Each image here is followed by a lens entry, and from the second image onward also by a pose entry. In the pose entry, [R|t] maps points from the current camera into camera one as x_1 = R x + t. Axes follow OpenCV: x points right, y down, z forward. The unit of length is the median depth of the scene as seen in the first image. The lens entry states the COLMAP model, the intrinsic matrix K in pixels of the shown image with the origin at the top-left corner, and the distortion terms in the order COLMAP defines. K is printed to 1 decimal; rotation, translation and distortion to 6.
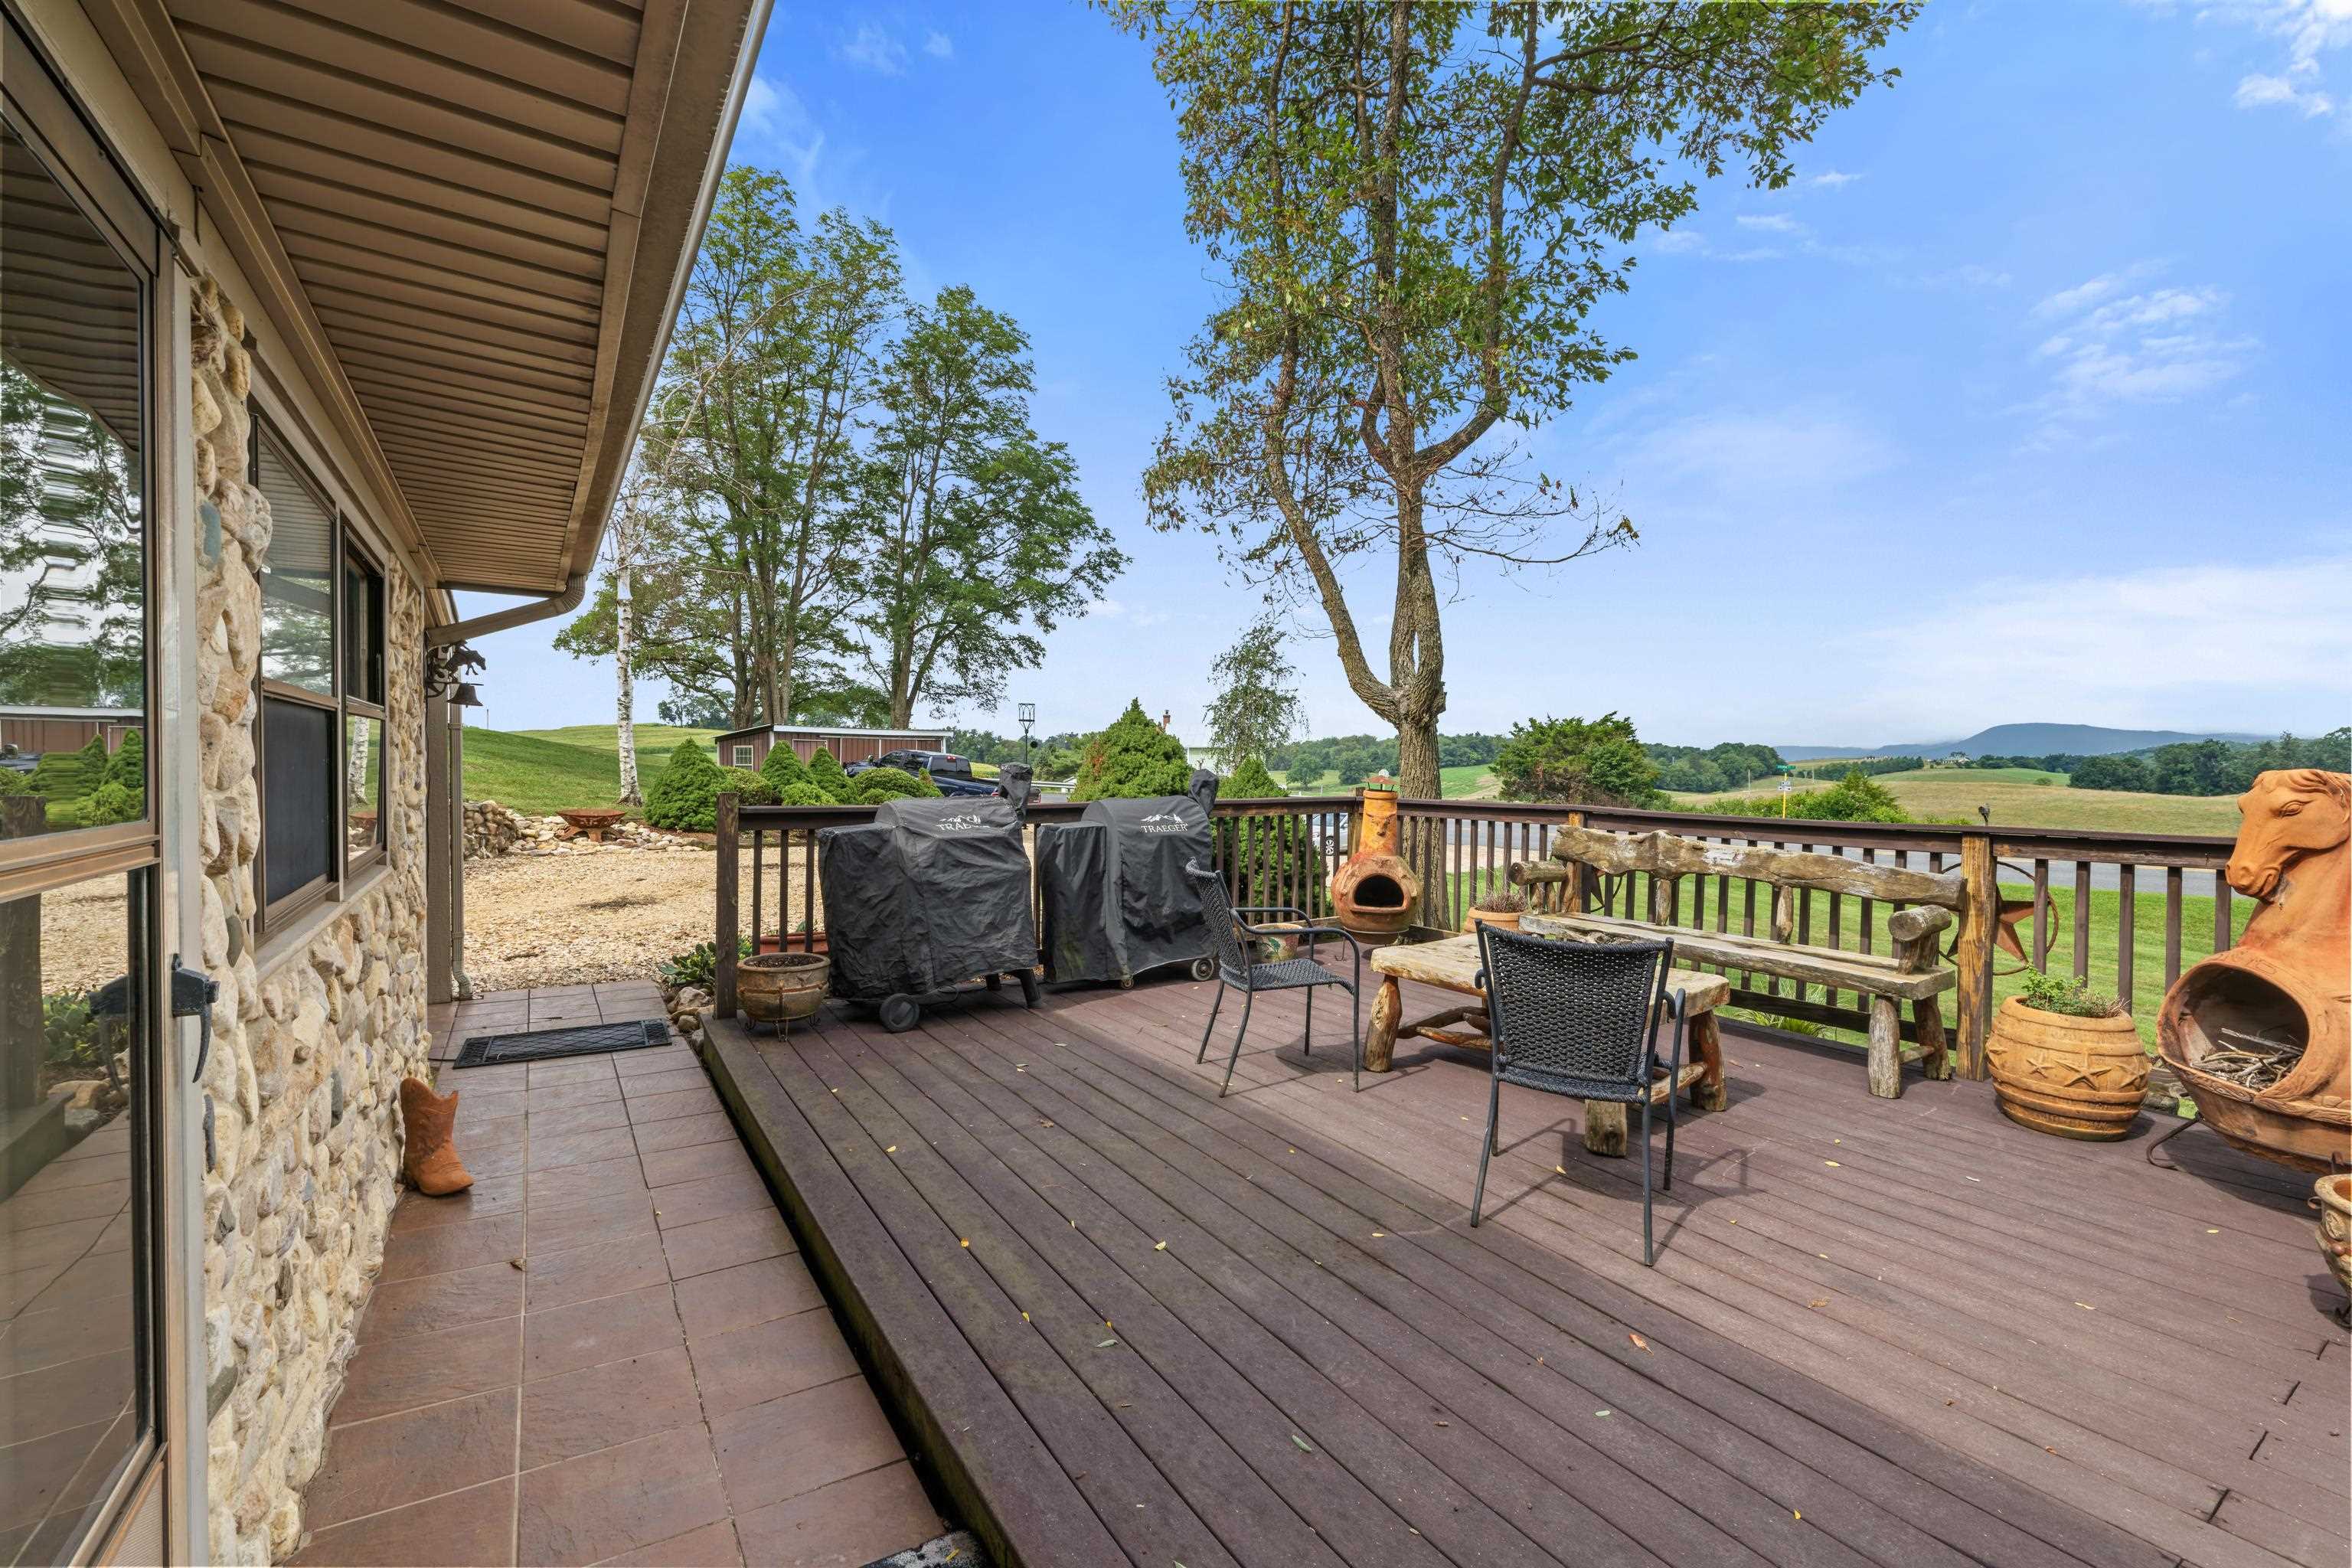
lens RADIAL K [[981.8, 0, 1177.6], [0, 981.8, 778.4], [0, 0, 1]] dist [-0.000822, -0.000135]
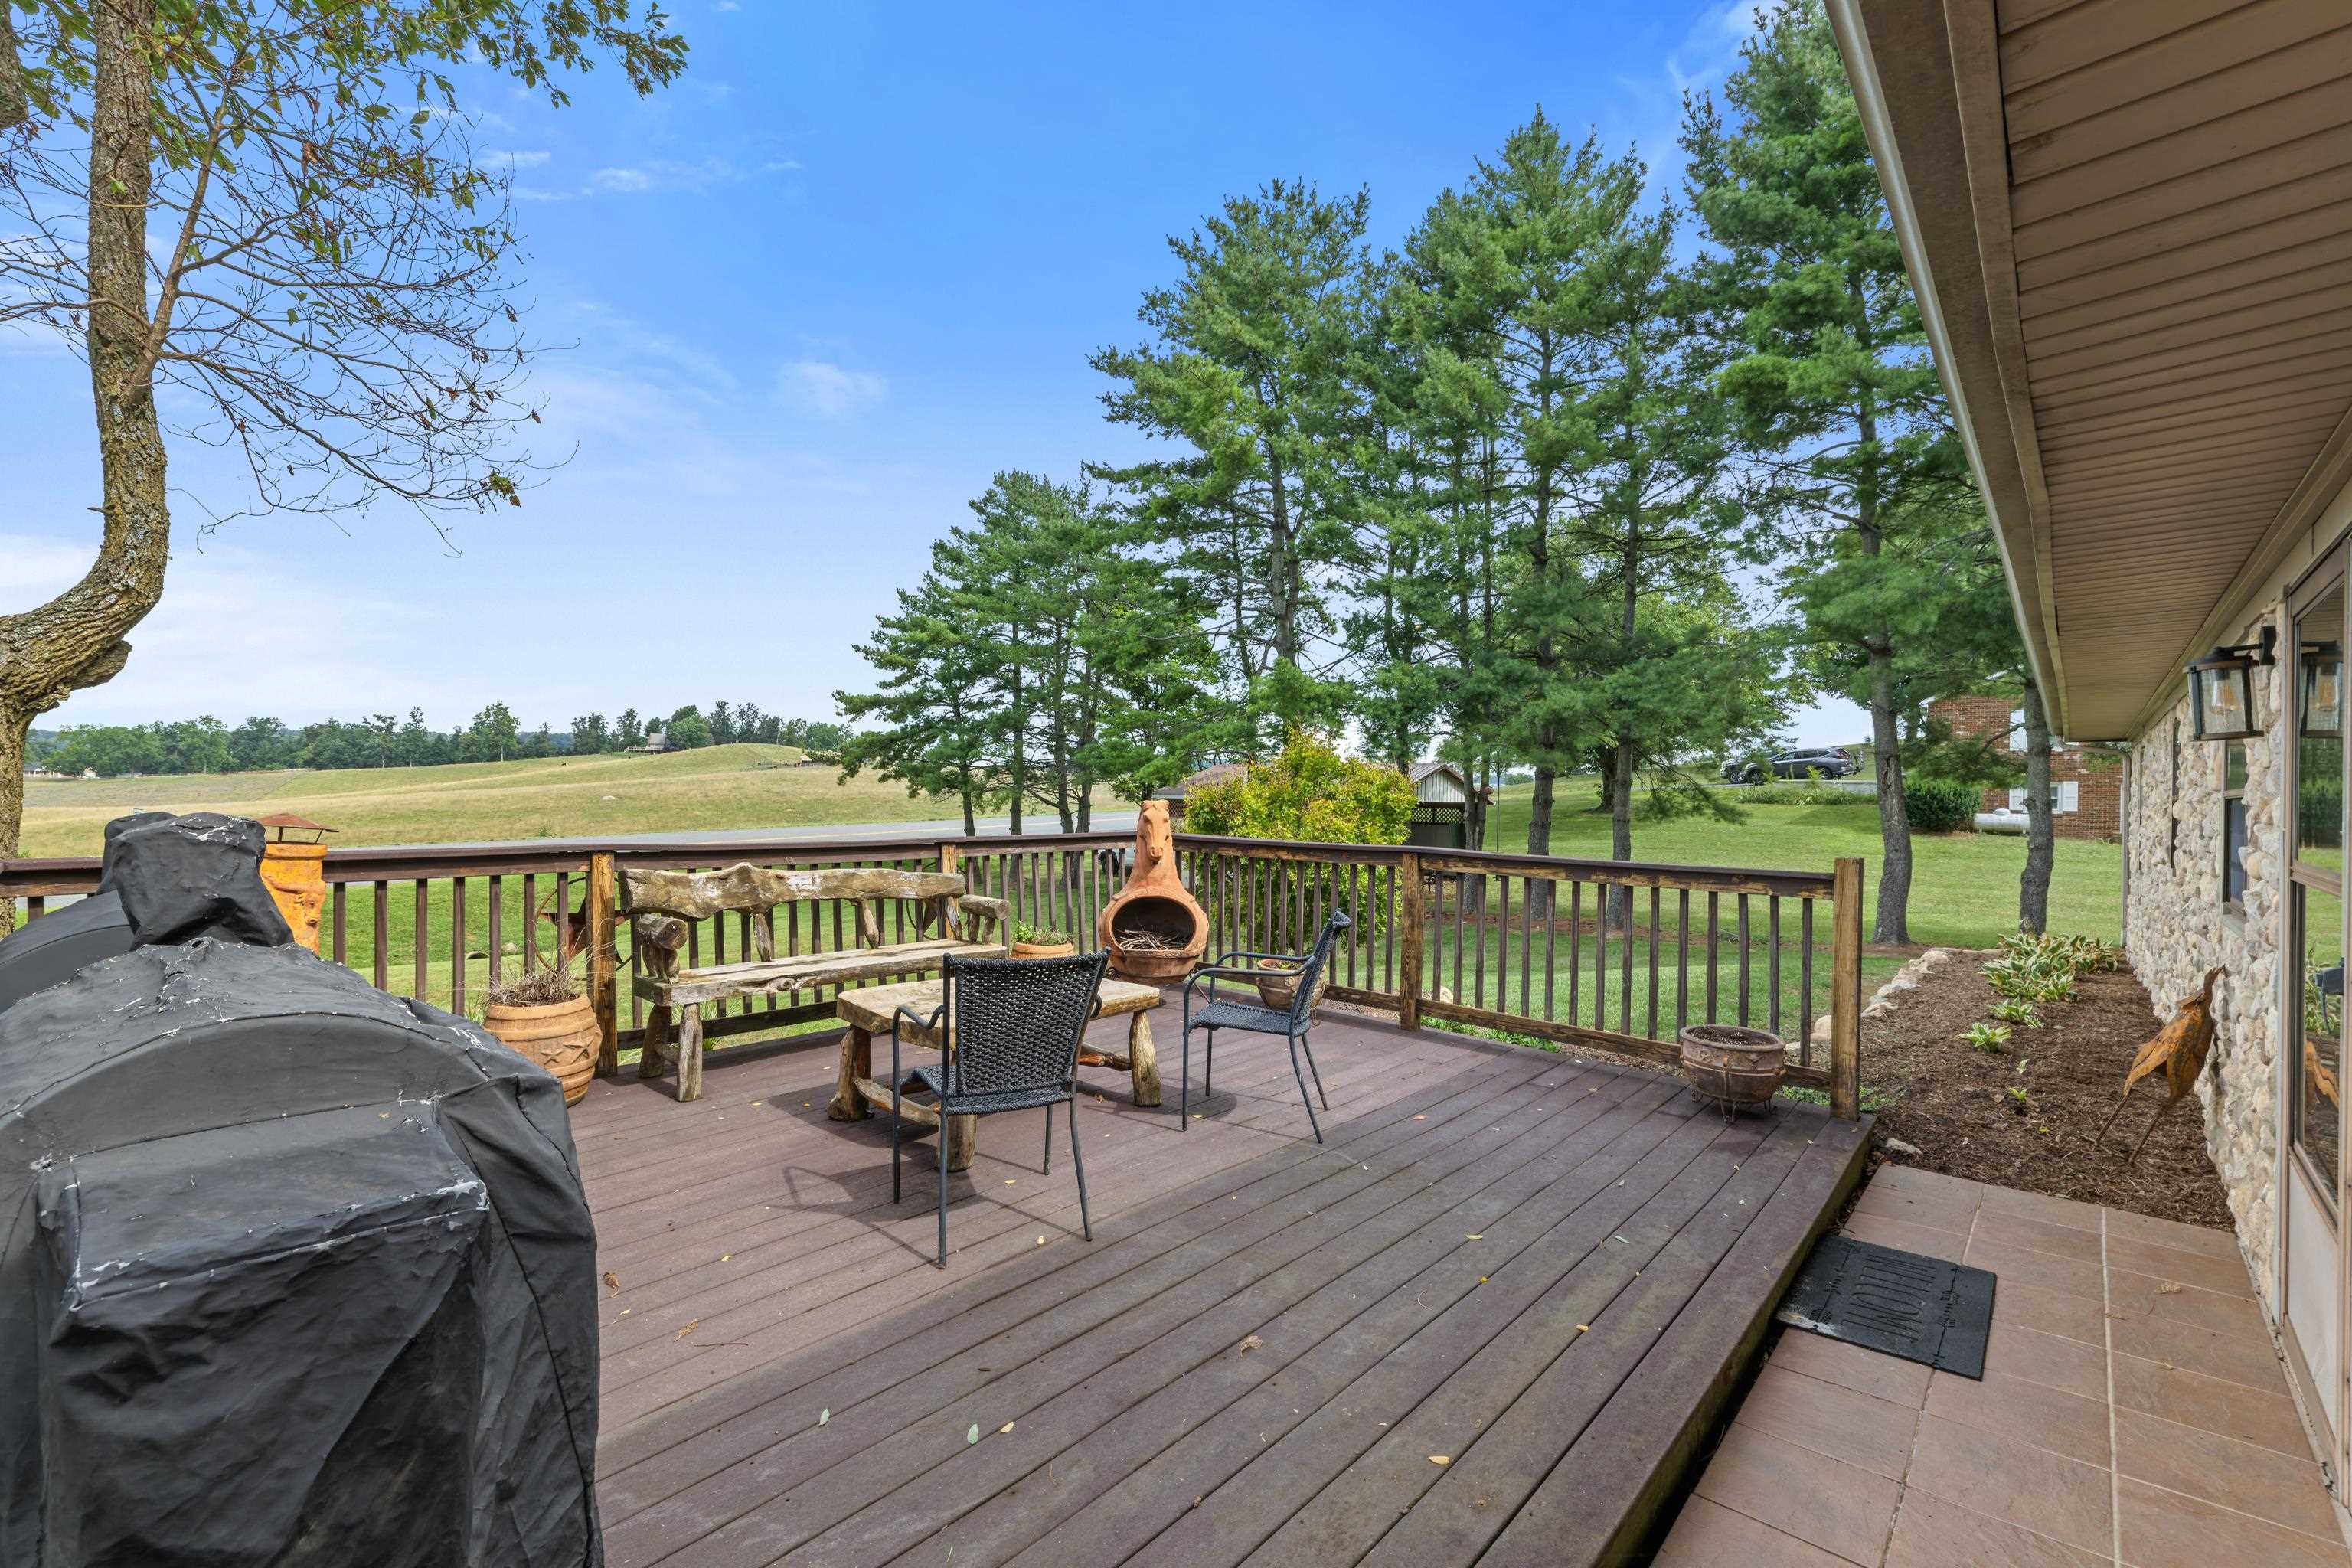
lens RADIAL K [[981.8, 0, 1177.6], [0, 981.8, 778.4], [0, 0, 1]] dist [-0.000822, -0.000135]
pose [[-0.247892, 0.003082, 0.968783, -0.657077], [-0.005361, 0.999975, -0.004553, -0.033779], [-0.968773, -0.006323, -0.247869, 1.020525]]
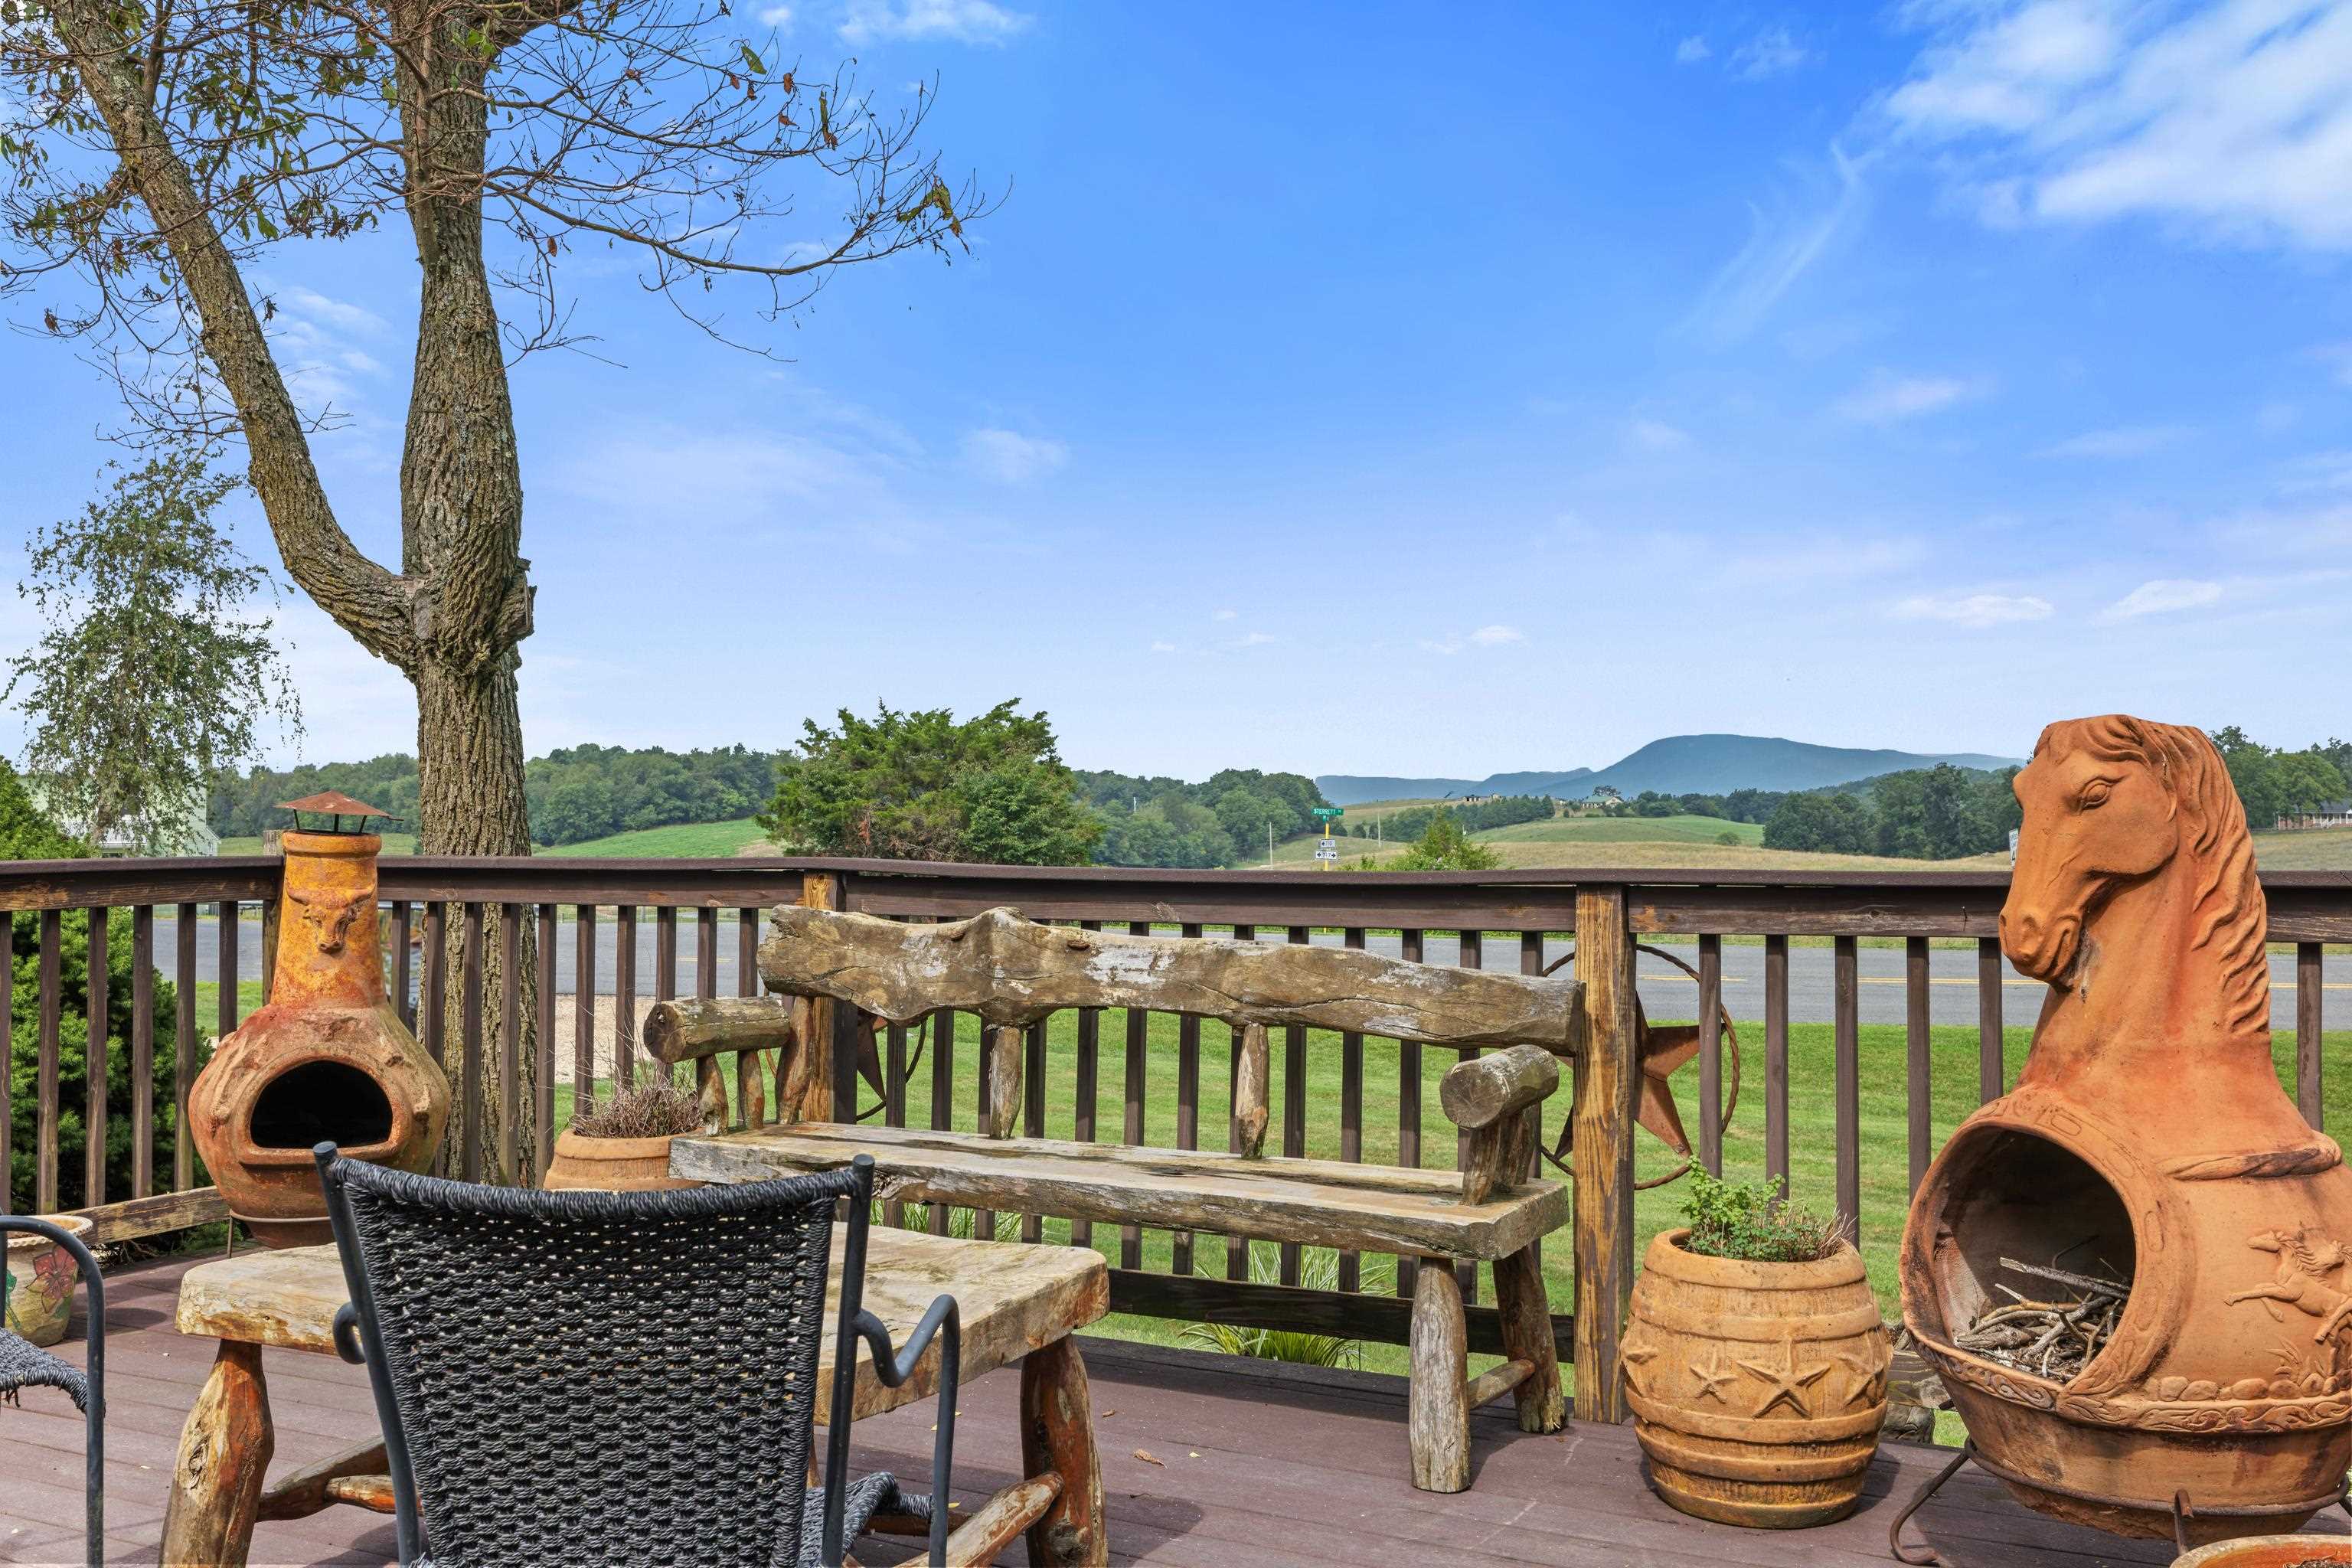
lens RADIAL K [[2280.9, 0, 1176.0], [0, 2280.9, 784.0], [0, 0, 1]] dist [-0.004693, 0.014045]
pose [[0.884188, -0.001764, 0.467128, 0.133574], [0.015397, 0.999560, -0.025370, 0.032133], [-0.466877, 0.029624, 0.883826, 0.139617]]
